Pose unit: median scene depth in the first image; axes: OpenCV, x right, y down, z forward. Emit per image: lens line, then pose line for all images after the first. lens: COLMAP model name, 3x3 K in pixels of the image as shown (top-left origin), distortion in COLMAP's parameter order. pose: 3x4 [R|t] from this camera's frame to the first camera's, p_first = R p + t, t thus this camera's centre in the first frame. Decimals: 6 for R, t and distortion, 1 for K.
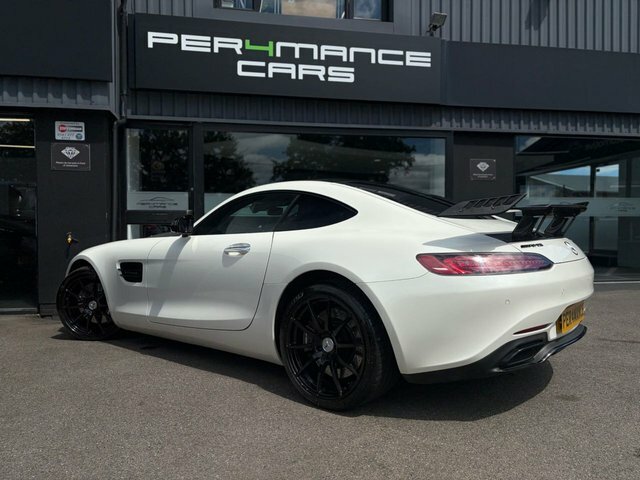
lens RADIAL K [[478.5, 0, 319.5], [0, 478.5, 240.5], [0, 0, 1]] dist [0.050360, -0.048481]
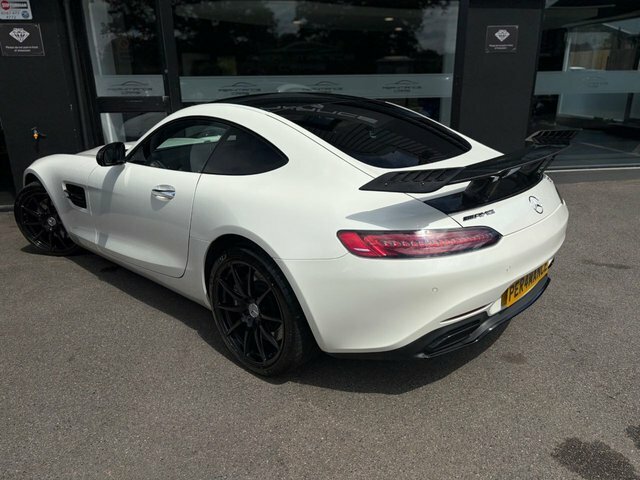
lens RADIAL K [[478.5, 0, 325.3], [0, 478.5, 239.1], [0, 0, 1]] dist [0.050360, -0.048481]
pose [[0.998727, 0.006762, -0.049990, 0.091238], [0.008467, 0.954445, 0.298266, -0.086168], [0.049730, -0.298309, 0.953173, 0.073492]]
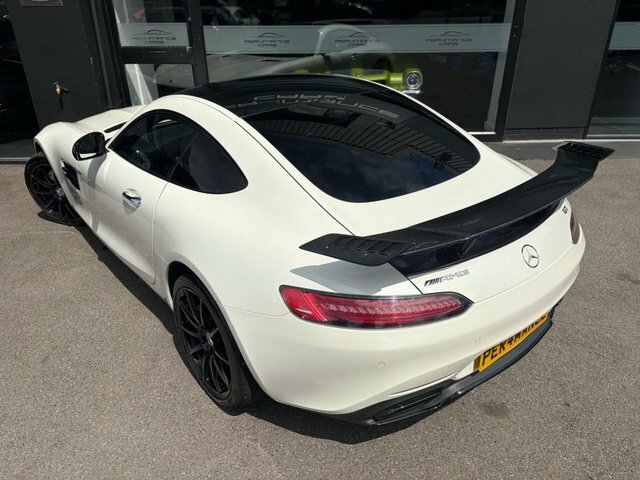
lens RADIAL K [[478.5, 0, 323.9], [0, 478.5, 245.6], [0, 0, 1]] dist [0.050360, -0.048481]
pose [[0.982270, 0.083432, -0.167886, 0.160496], [-0.000163, 0.895896, 0.444264, -0.147940], [0.187474, -0.436359, 0.880025, 0.153226]]
